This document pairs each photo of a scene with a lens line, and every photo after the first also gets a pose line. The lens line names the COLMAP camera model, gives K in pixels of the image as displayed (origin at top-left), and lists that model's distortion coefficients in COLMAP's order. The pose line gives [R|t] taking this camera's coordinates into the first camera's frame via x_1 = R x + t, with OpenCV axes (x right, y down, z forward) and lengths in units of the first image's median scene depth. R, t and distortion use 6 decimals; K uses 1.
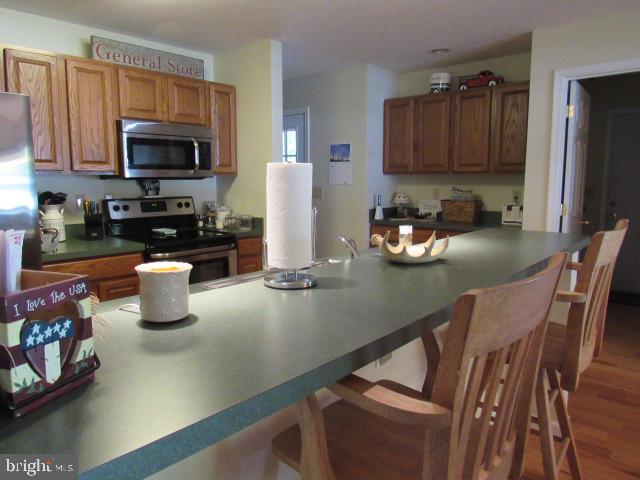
lens RADIAL K [[452.3, 0, 315.8], [0, 452.3, 237.4], [0, 0, 1]] dist [-0.022010, 0.000218]
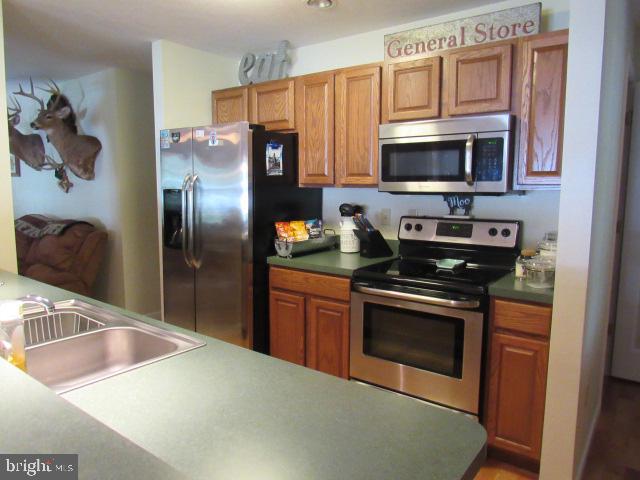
lens RADIAL K [[452.3, 0, 315.8], [0, 452.3, 237.4], [0, 0, 1]] dist [-0.022010, 0.000218]
pose [[0.078269, 0.109811, -0.990866, 0.395103], [-0.132003, 0.986305, 0.098879, -0.104110], [0.988154, 0.123058, 0.091692, 0.727940]]
